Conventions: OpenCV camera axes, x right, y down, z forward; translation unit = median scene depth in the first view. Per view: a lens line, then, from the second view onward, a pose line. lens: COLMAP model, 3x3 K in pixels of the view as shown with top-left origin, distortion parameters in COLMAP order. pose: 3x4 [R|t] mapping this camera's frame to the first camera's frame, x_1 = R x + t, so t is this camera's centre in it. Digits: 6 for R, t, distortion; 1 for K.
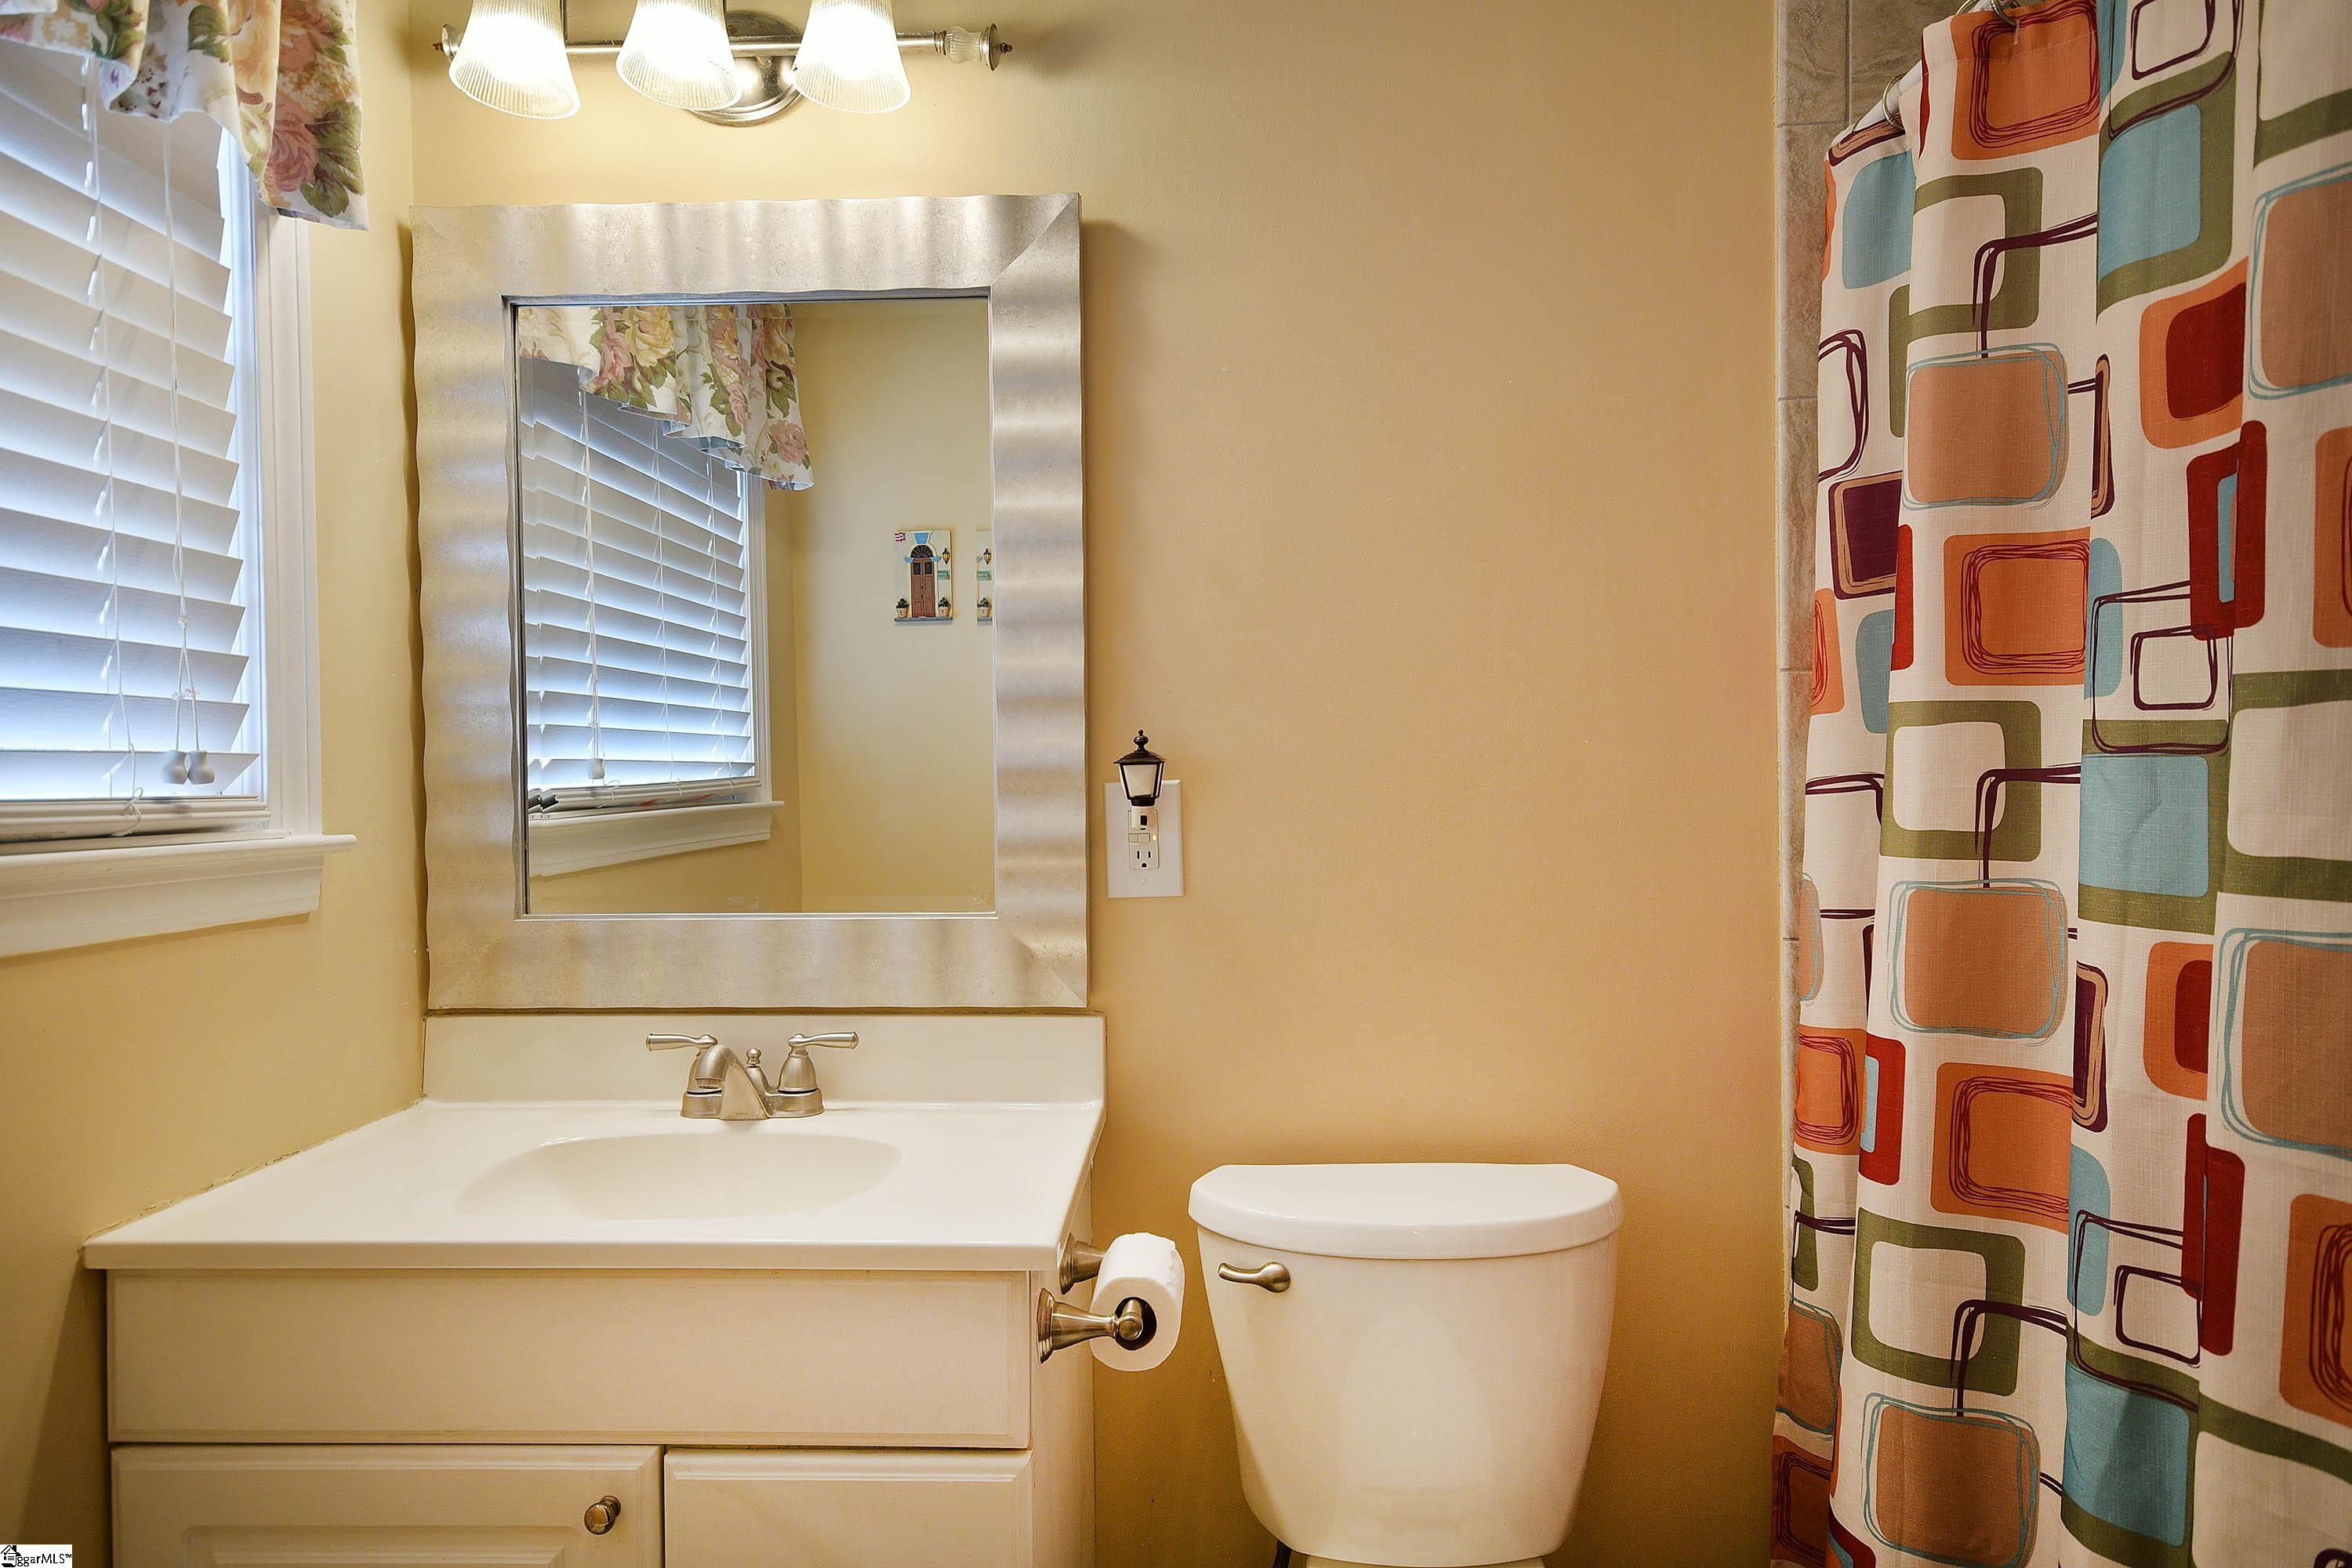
lens RADIAL K [[1376.1, 0, 1210.3], [0, 1376.1, 784.8], [0, 0, 1]] dist [0.033443, -0.000126]
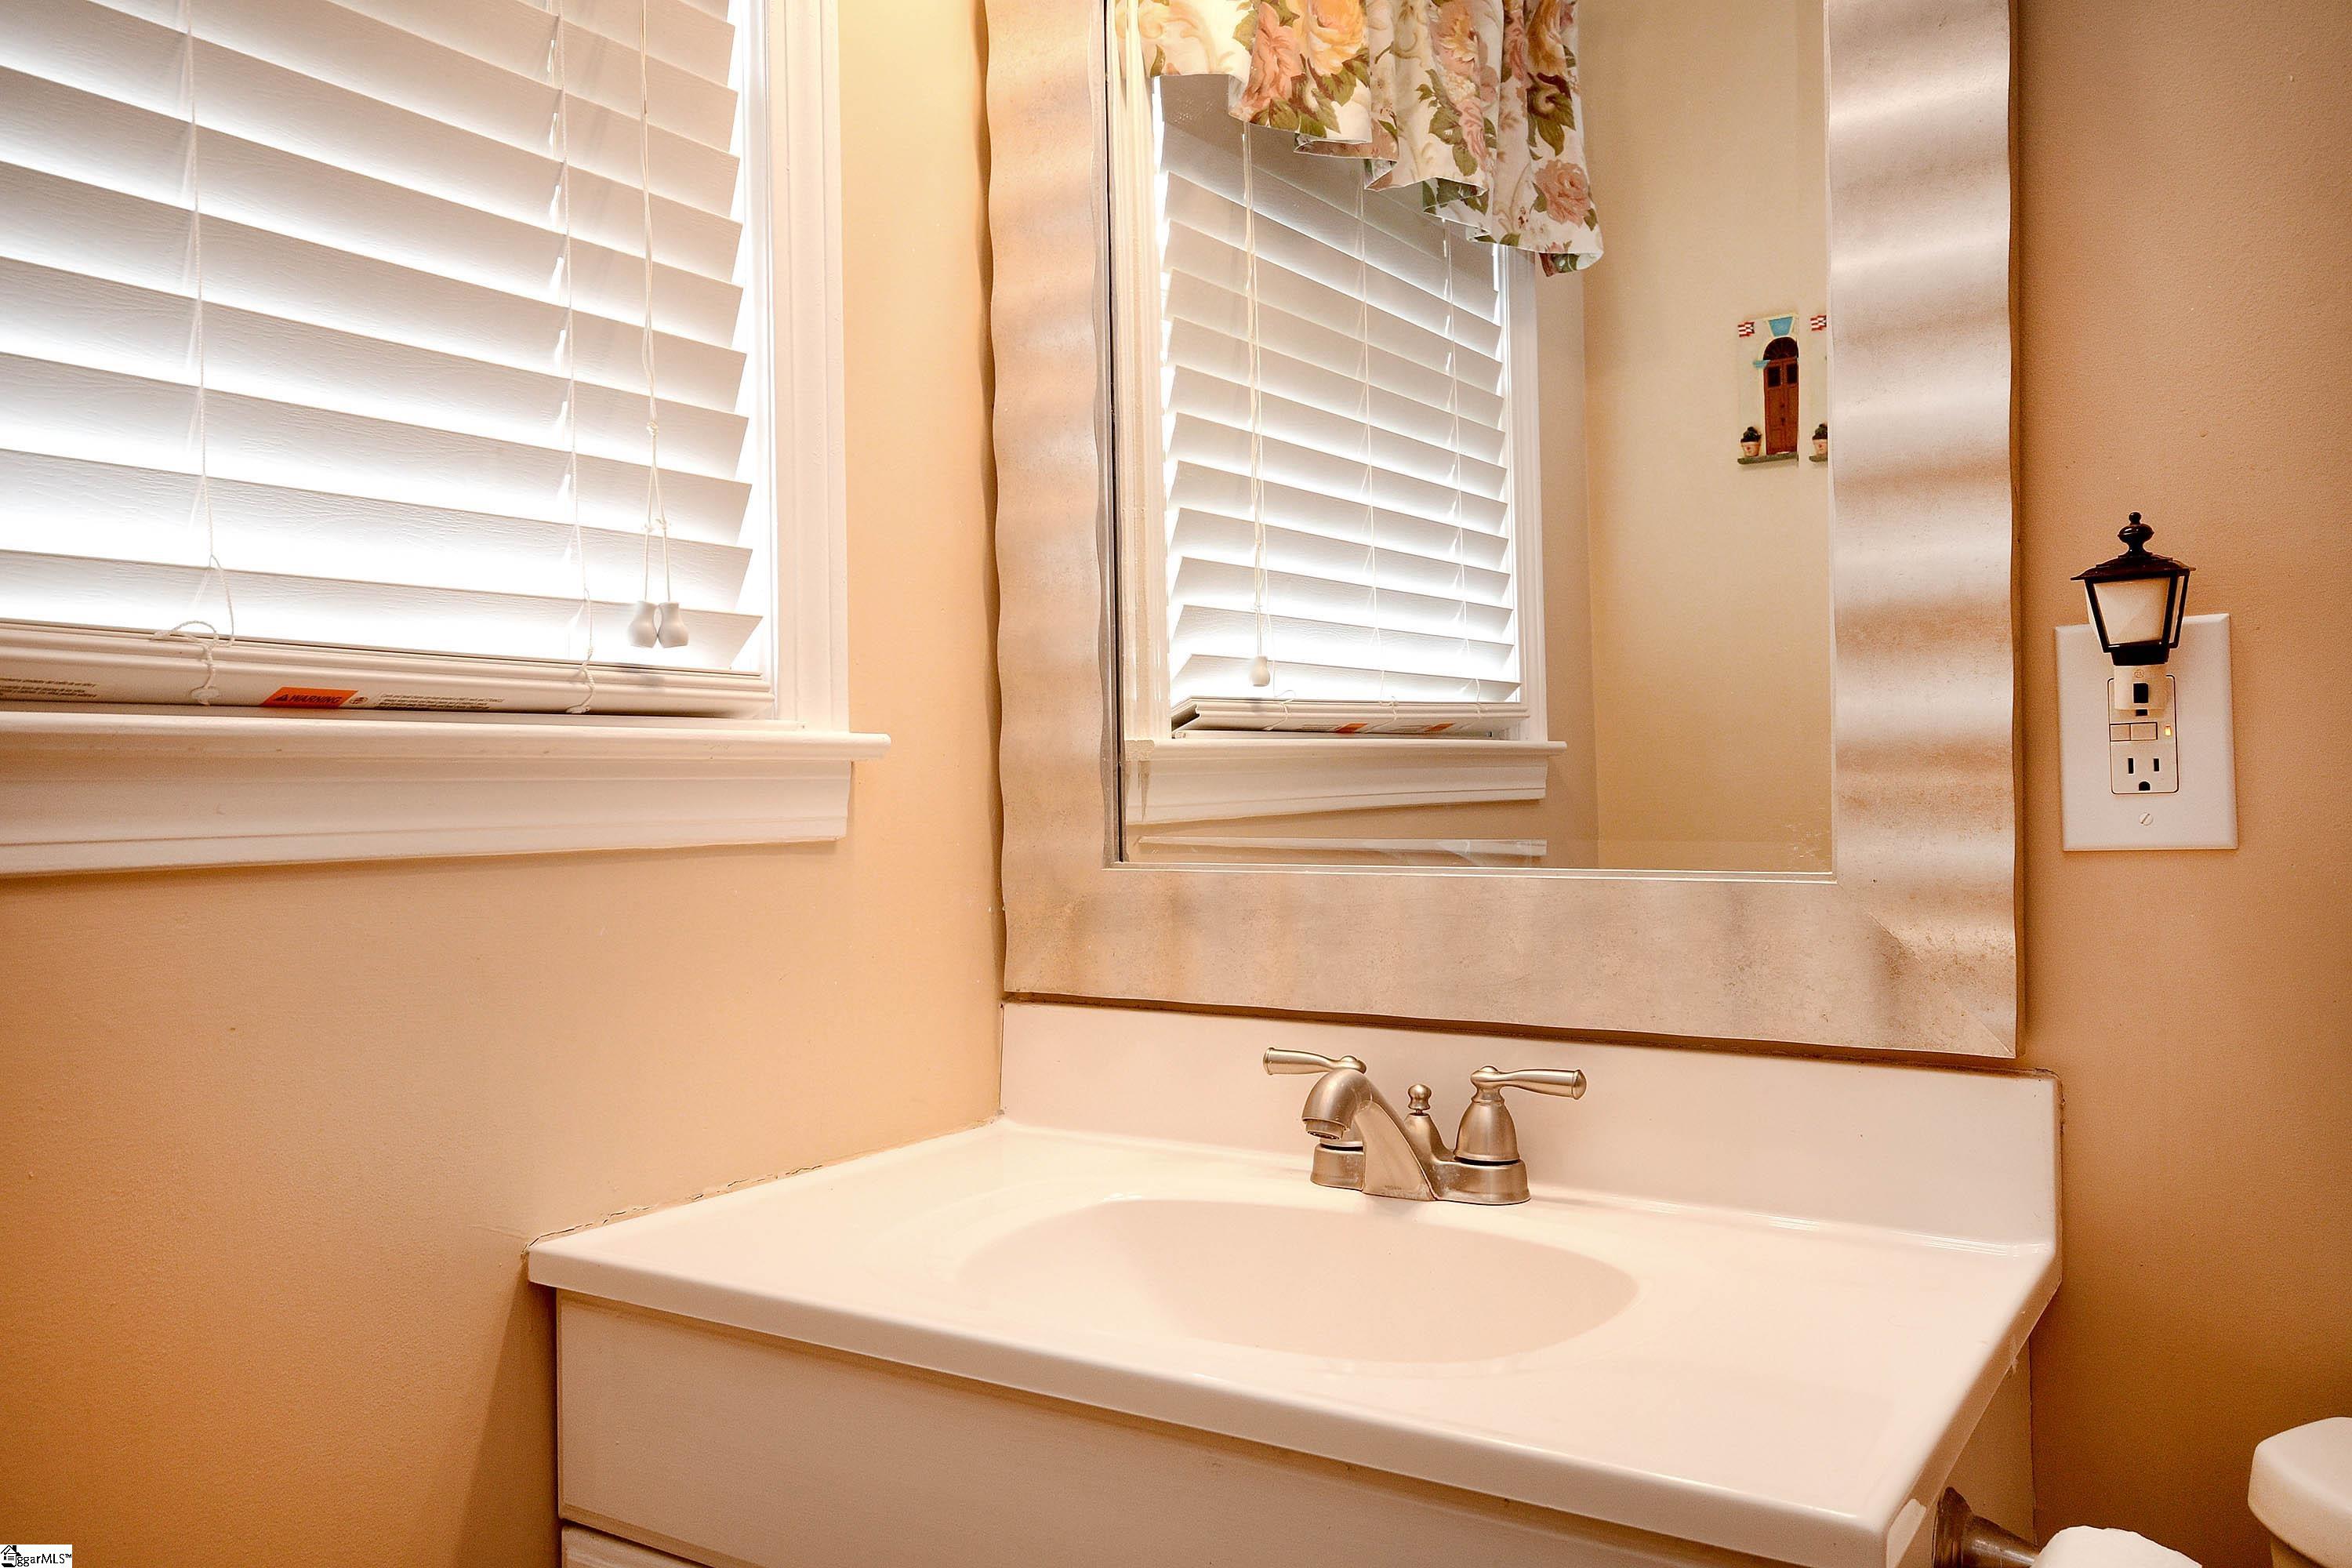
lens RADIAL K [[1851.6, 0, 1170.7], [0, 1851.6, 802.8], [0, 0, 1]] dist [0.002819, 0.043880]
pose [[0.845138, -0.002467, -0.534542, 0.014218], [0.007210, 0.999951, 0.006785, 0.058191], [0.534499, -0.009588, 0.845115, 0.243245]]
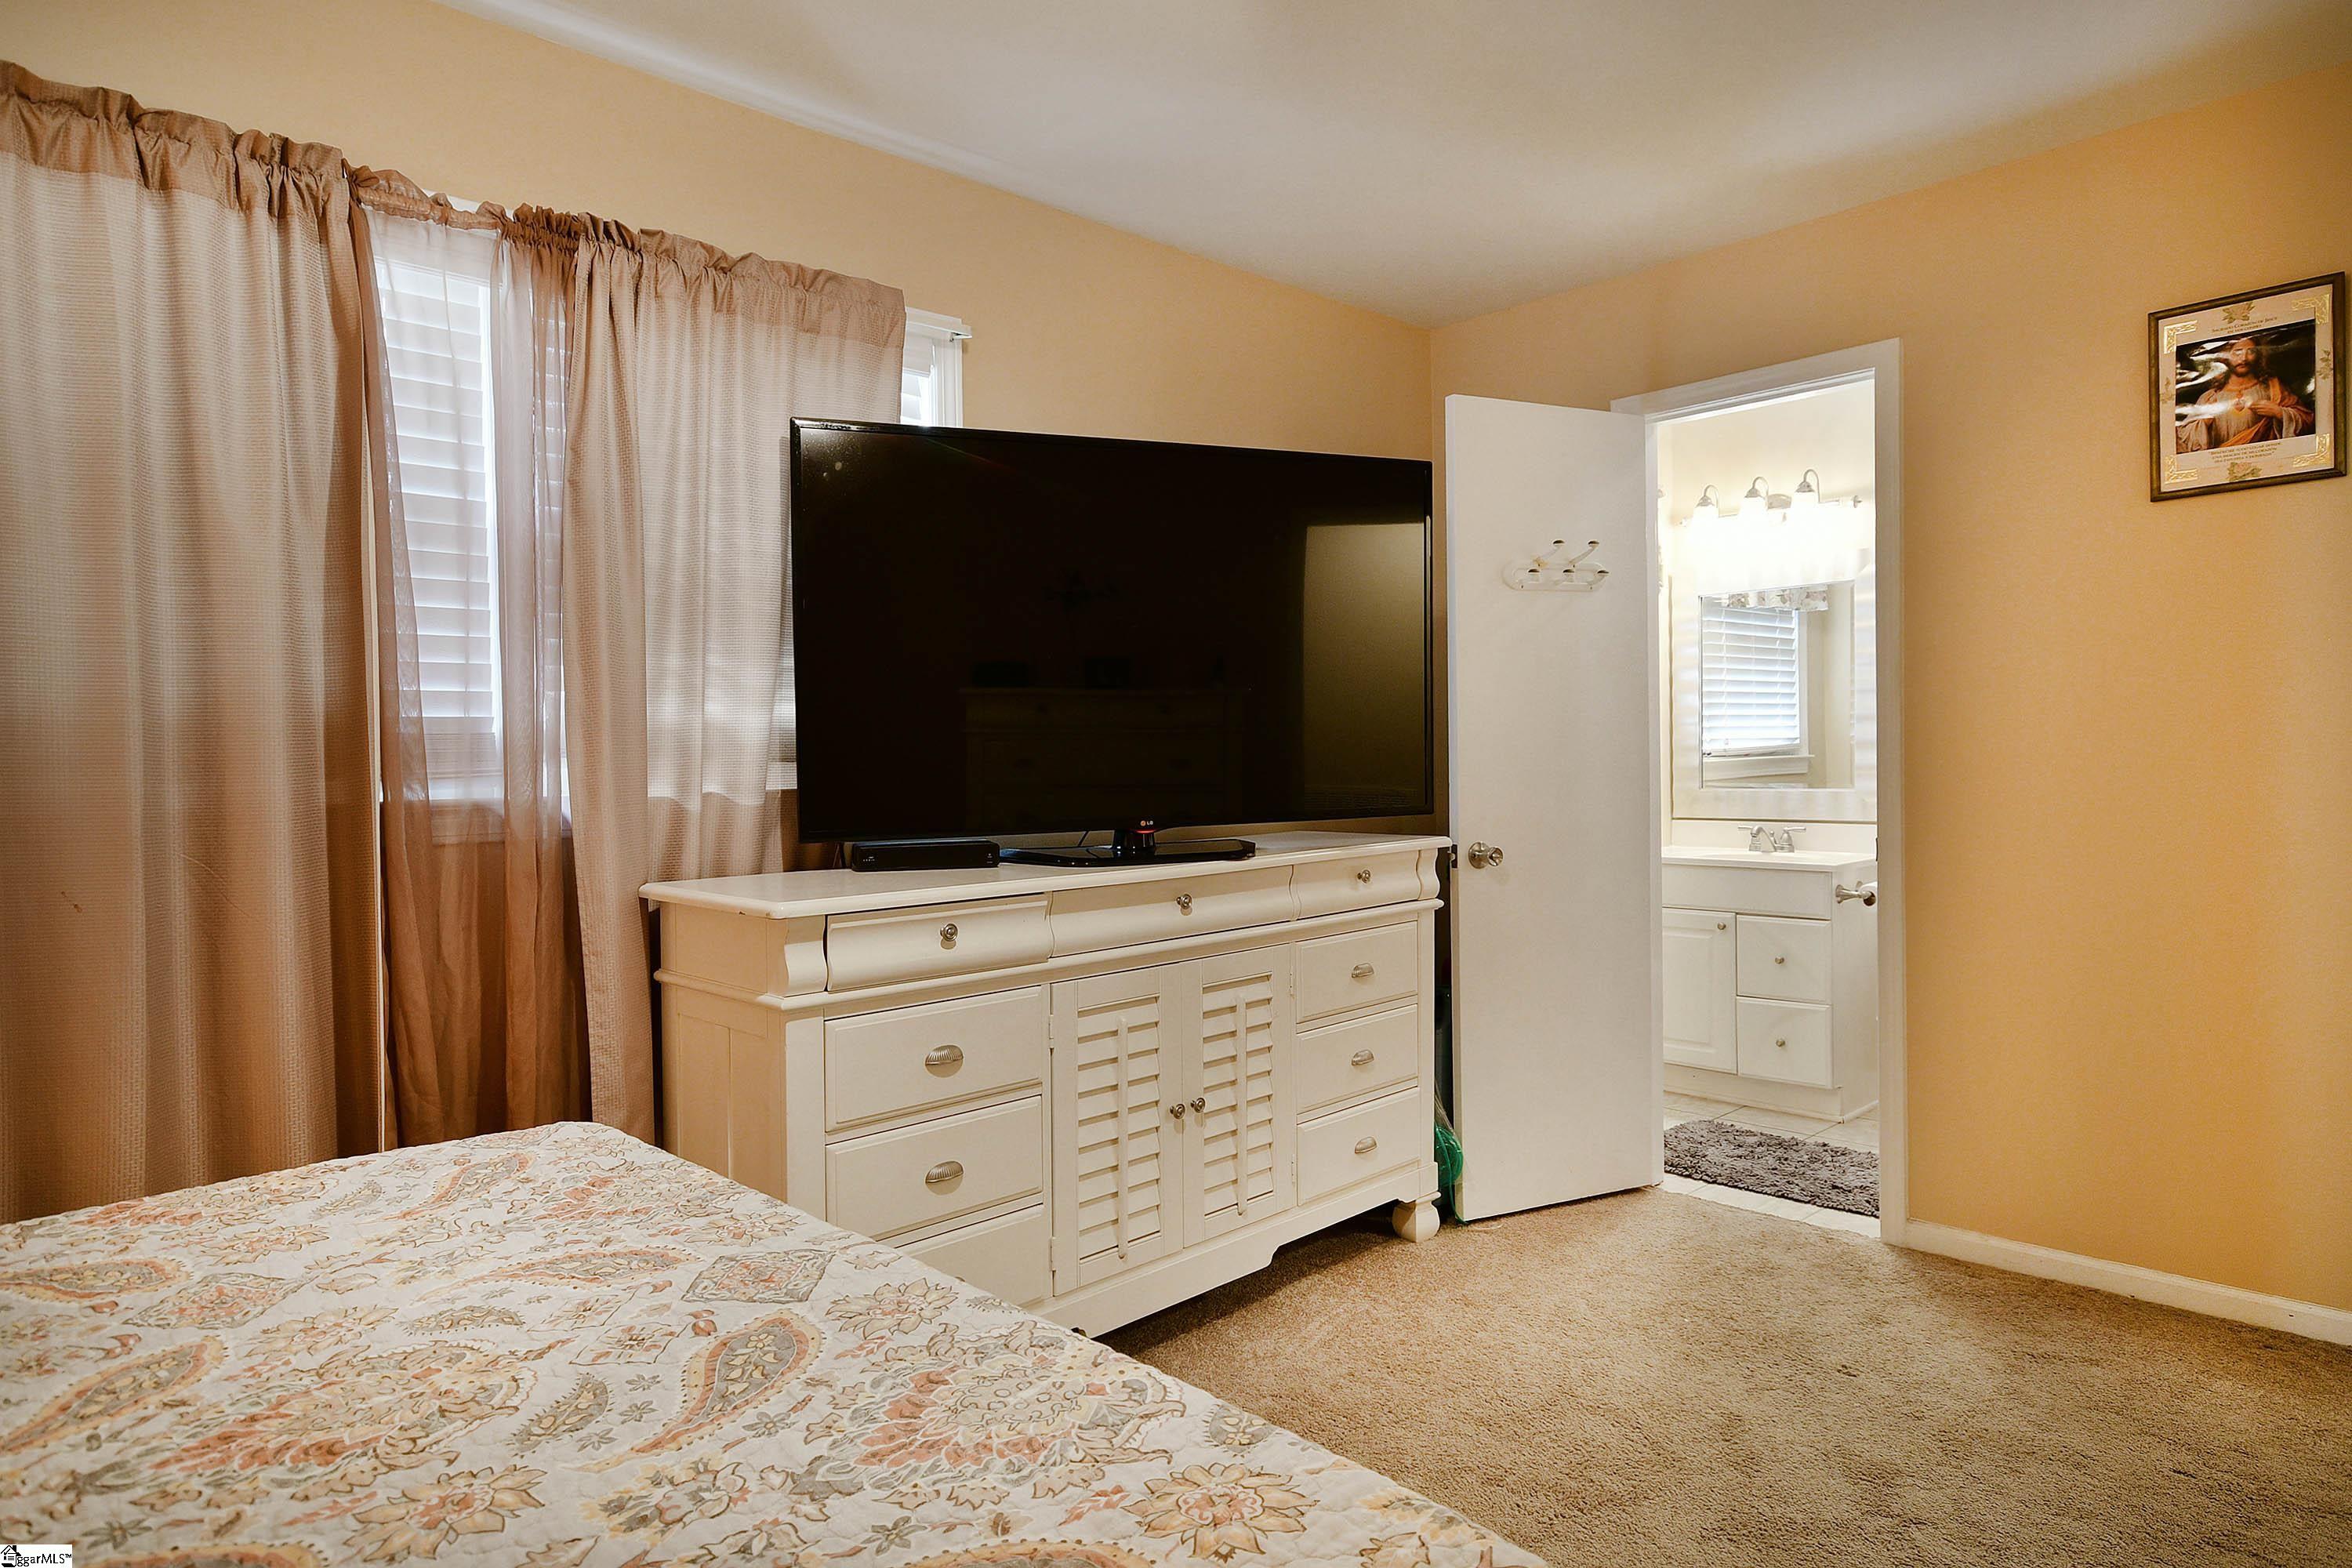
lens RADIAL K [[1376.1, 0, 1210.3], [0, 1376.1, 784.8], [0, 0, 1]] dist [0.033443, -0.000126]
pose [[0.703859, 0.016731, -0.710142, 0.965705], [0.002944, 0.999645, 0.026469, -0.001875], [0.710333, -0.020721, 0.703561, -2.038602]]
